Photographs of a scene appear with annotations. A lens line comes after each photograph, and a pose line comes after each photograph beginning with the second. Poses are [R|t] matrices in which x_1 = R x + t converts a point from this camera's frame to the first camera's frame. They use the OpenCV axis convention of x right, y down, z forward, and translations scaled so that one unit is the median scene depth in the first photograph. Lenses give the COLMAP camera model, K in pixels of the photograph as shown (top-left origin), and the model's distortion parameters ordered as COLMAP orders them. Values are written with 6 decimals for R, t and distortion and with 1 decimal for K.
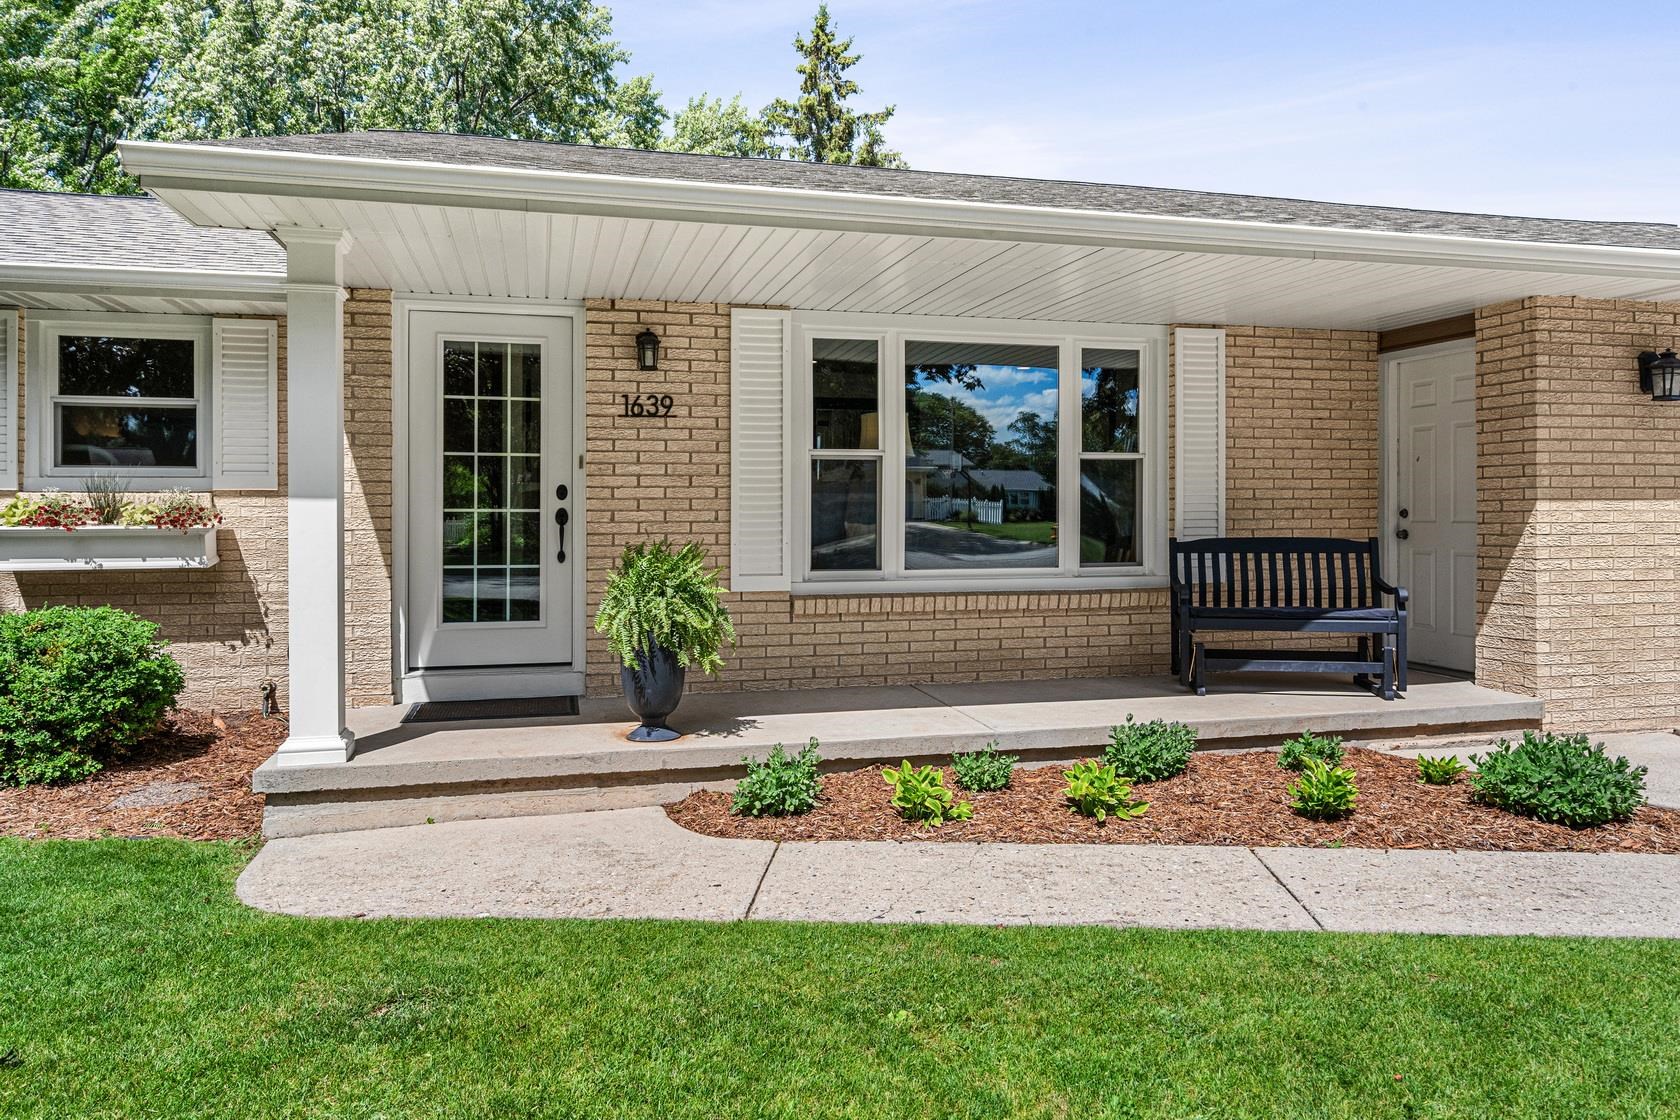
lens RADIAL K [[1146.9, 0, 840.1], [0, 1146.9, 505.9], [0, 0, 1]] dist [0.000137, 0.002722]
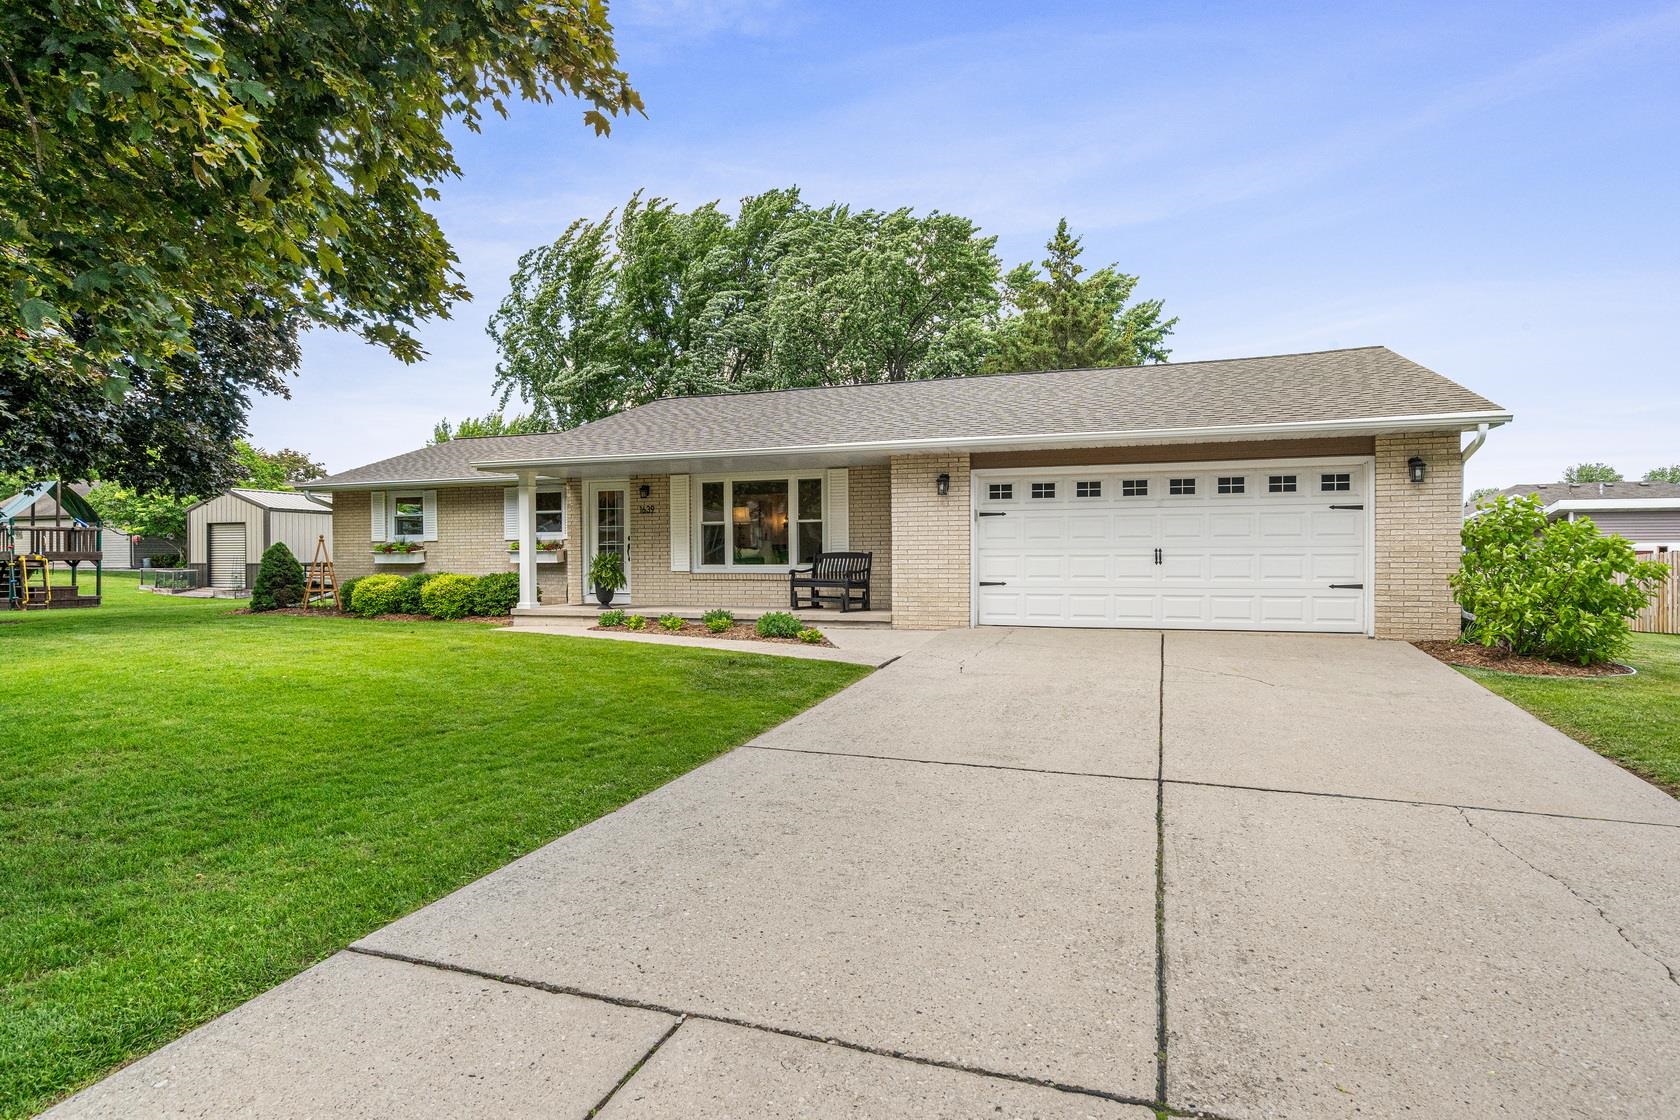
lens RADIAL K [[875.8, 0, 836.8], [0, 875.8, 557.6], [0, 0, 1]] dist [-0.024273, -0.000214]
pose [[0.835040, 0.000269, -0.550189, 1.490234], [0.011021, 0.999791, 0.017217, 0.006362], [0.550079, -0.020441, 0.834863, -0.649669]]
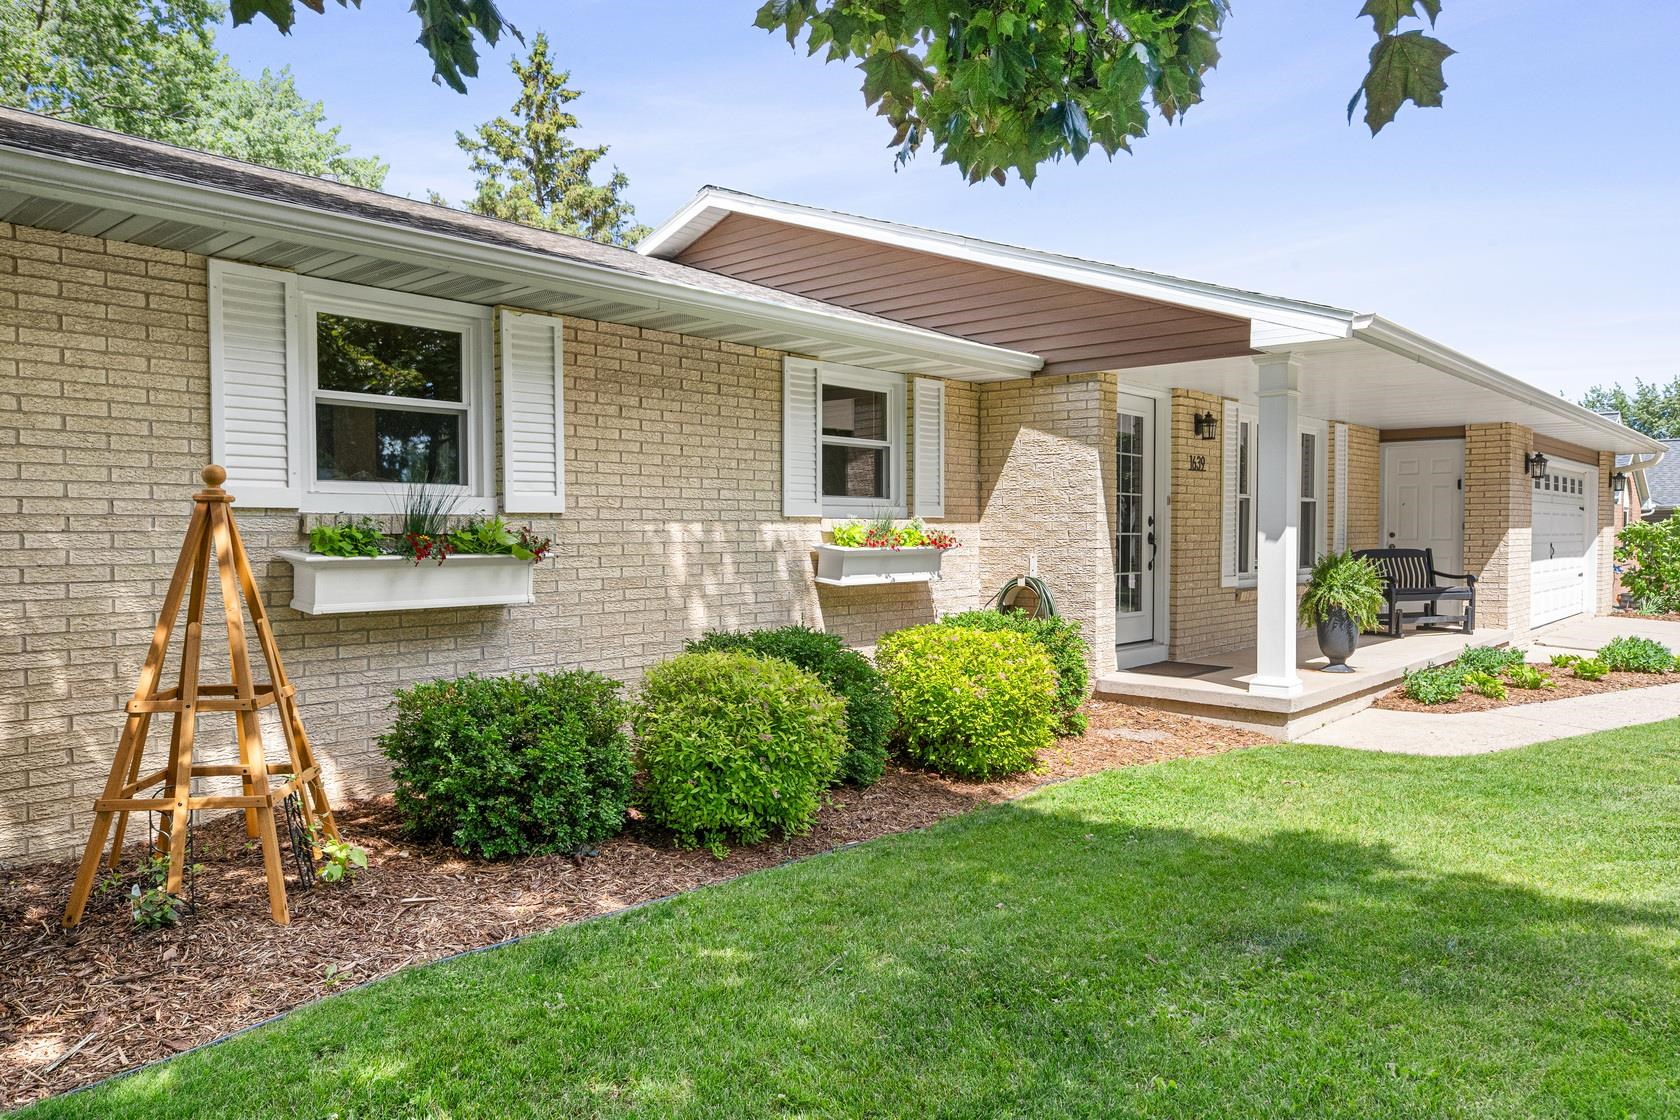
lens RADIAL K [[1146.9, 0, 840.0], [0, 1146.9, 553.0], [0, 0, 1]] dist [0.000137, 0.002722]
pose [[0.827405, -0.009869, 0.561519, -1.333753], [-0.002404, 0.999774, 0.021115, -0.001196], [-0.561600, -0.018821, 0.827195, 0.032579]]
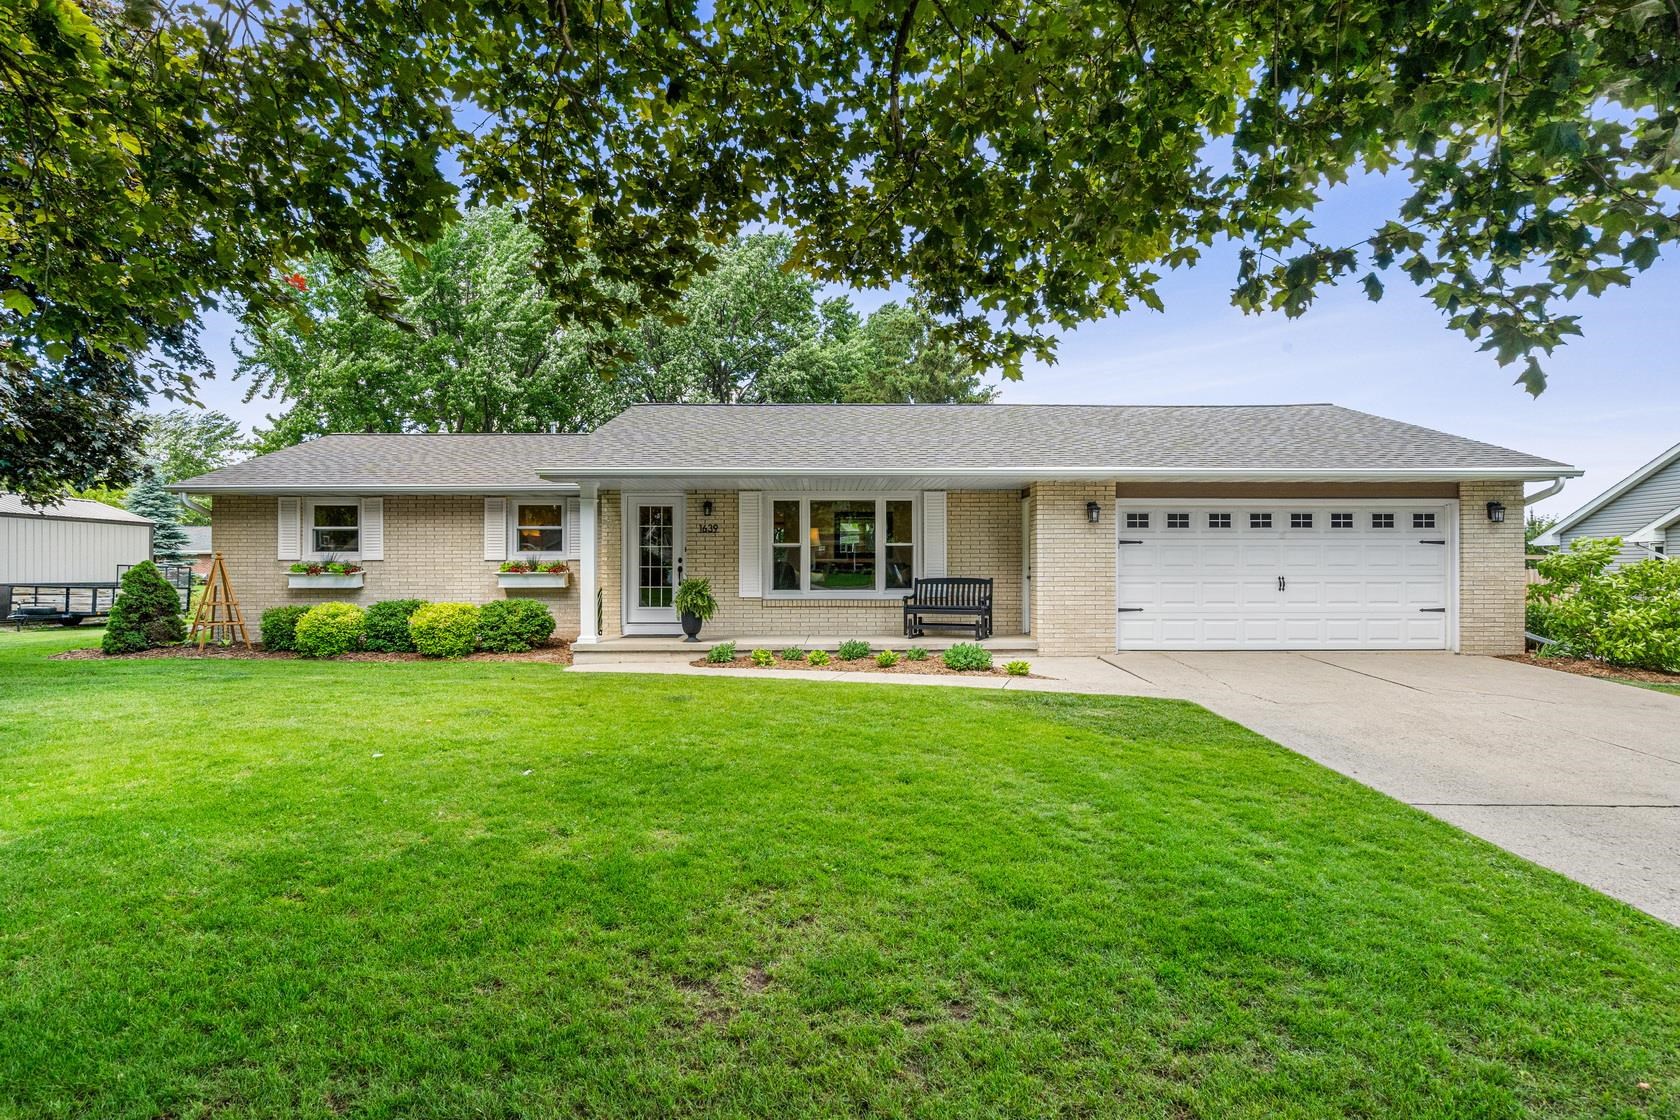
lens RADIAL K [[872.9, 0, 840.2], [0, 872.9, 564.3], [0, 0, 1]] dist [-0.010626, 0.000091]
pose [[0.971646, -0.000634, -0.236438, 0.607408], [0.000715, 1.000000, 0.000256, -0.002372], [0.236438, -0.000417, 0.971646, -0.913722]]
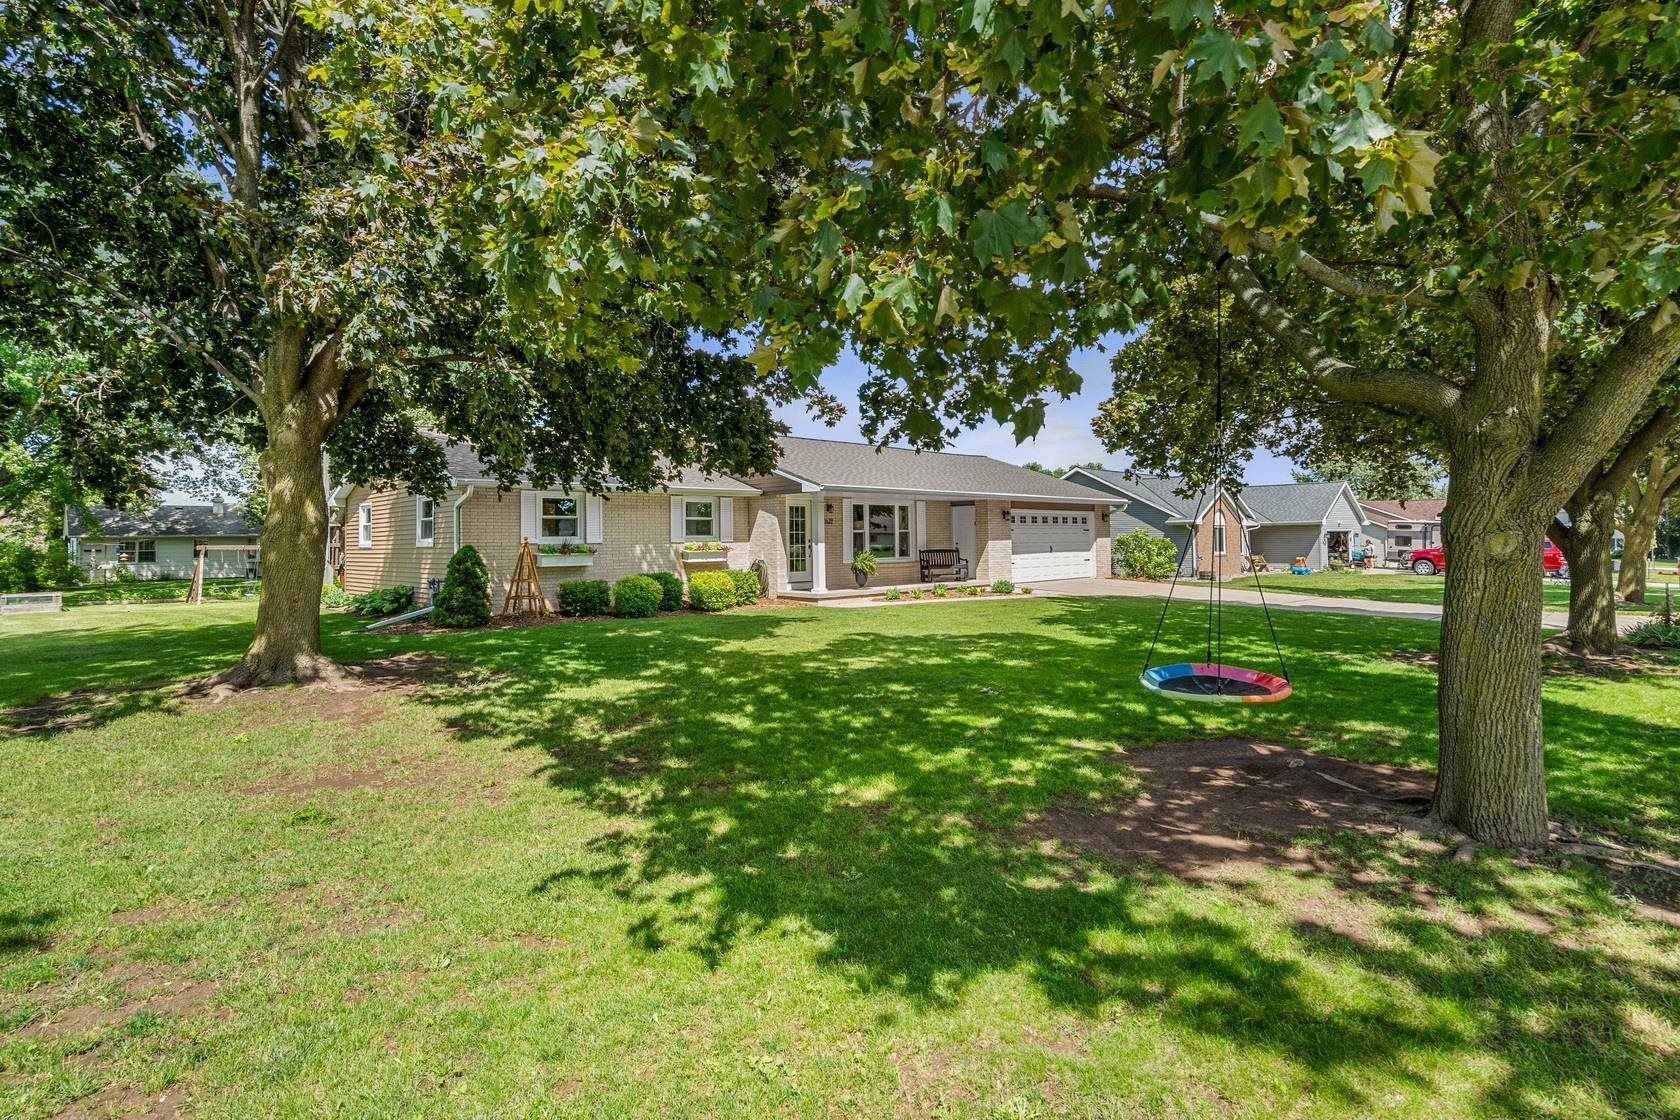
lens RADIAL K [[821.4, 0, 836.5], [0, 821.4, 554.4], [0, 0, 1]] dist [0.000275, 0.000010]
pose [[0.865385, -0.016792, 0.500826, -1.654226], [0.006804, 0.999740, 0.021764, -0.026674], [-0.501061, -0.015427, 0.865274, -1.661064]]
